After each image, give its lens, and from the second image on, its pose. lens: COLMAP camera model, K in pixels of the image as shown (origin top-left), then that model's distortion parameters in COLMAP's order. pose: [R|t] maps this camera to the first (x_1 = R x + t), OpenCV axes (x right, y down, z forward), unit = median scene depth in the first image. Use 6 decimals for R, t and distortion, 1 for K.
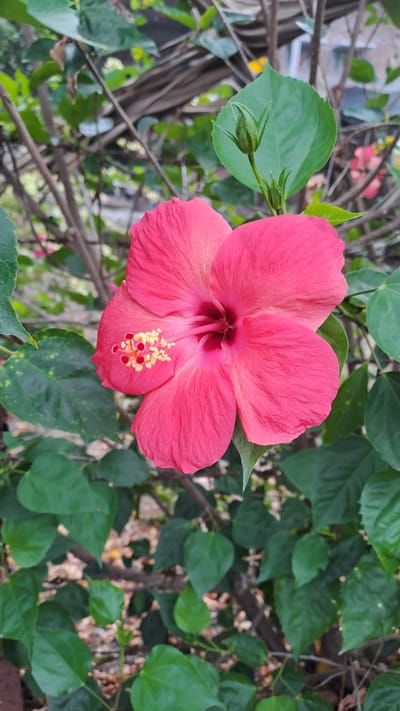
lens RADIAL K [[509.4, 0, 214.2], [0, 509.4, 350.3], [0, 0, 1]] dist [0.062023, -0.078035]
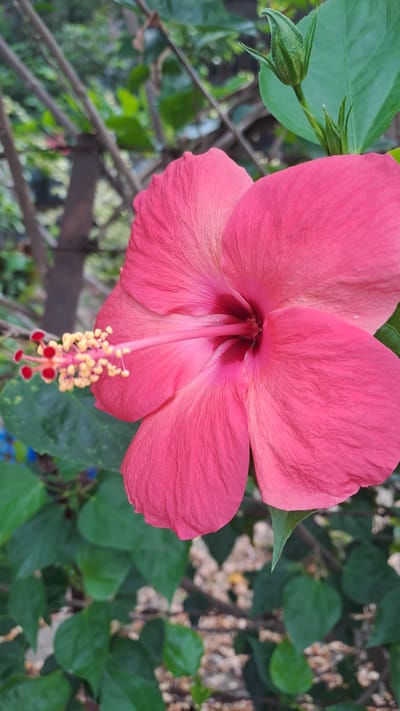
lens RADIAL K [[530.8, 0, 214.9], [0, 530.8, 353.2], [0, 0, 1]] dist [0.060118, -0.116958]
pose [[0.970782, 0.011591, -0.239683, 0.154358], [-0.018155, 0.999518, -0.025193, 0.005700], [0.239275, 0.028808, 0.970524, 0.294631]]
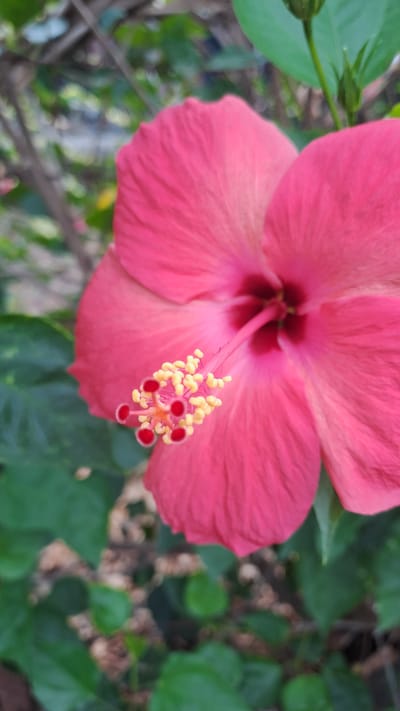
lens RADIAL K [[548.8, 0, 225.4], [0, 548.8, 353.8], [0, 0, 1]] dist [0.001822, -0.038881]
pose [[0.996991, -0.063547, 0.044391, -0.085406], [0.057749, 0.990908, 0.121517, -0.084785], [-0.051710, -0.118588, 0.991596, 0.354555]]
